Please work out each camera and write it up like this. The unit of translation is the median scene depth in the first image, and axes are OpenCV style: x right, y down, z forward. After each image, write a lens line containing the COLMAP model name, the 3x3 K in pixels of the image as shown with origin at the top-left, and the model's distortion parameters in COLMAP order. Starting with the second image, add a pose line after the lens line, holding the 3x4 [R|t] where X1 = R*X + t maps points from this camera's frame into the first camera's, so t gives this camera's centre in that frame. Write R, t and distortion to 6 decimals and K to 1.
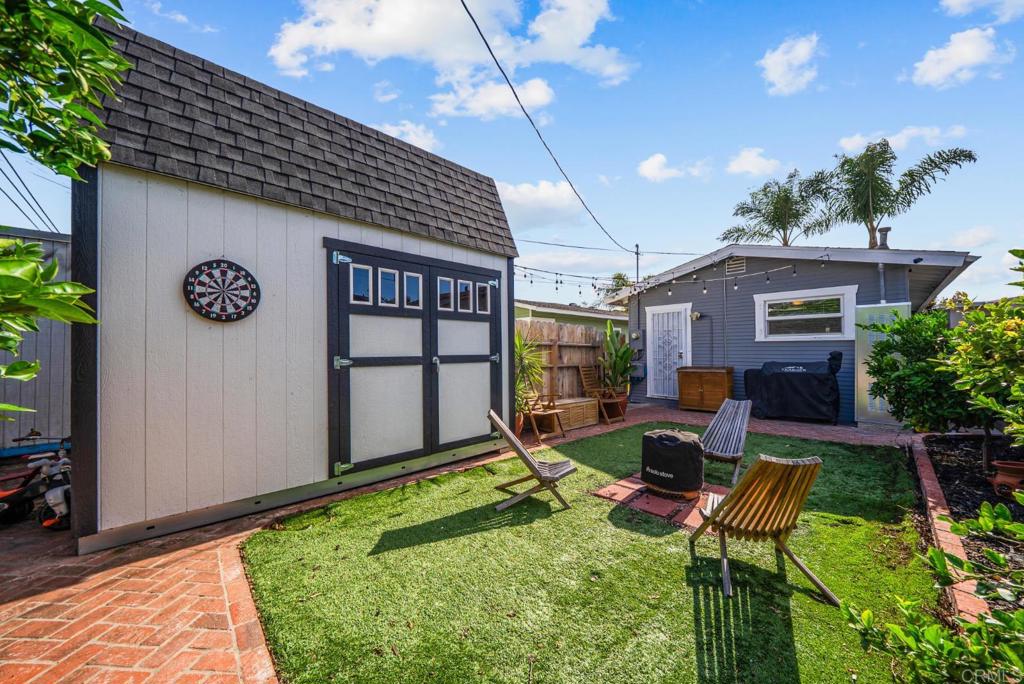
lens RADIAL K [[355.8, 0, 510.0], [0, 355.8, 344.6], [0, 0, 1]] dist [-0.006265, 0.000112]
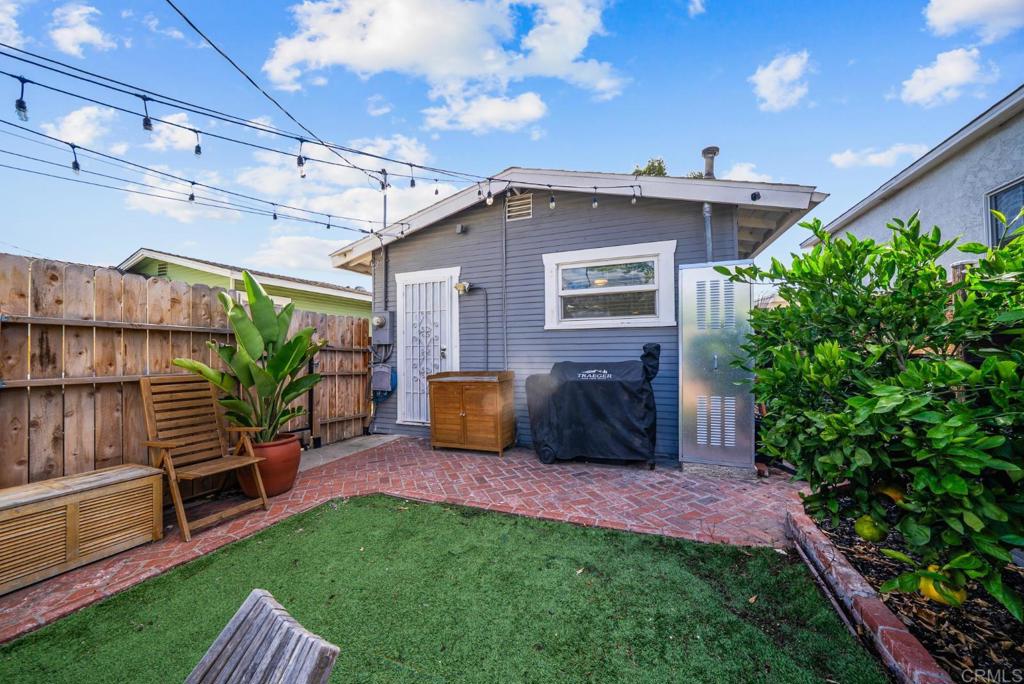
lens RADIAL K [[355.8, 0, 510.0], [0, 355.8, 344.6], [0, 0, 1]] dist [-0.006265, 0.000112]
pose [[0.904258, 0.004631, 0.426961, 0.400015], [-0.002760, 0.999984, -0.005000, 0.022518], [-0.426977, 0.003343, 0.904256, 0.499360]]
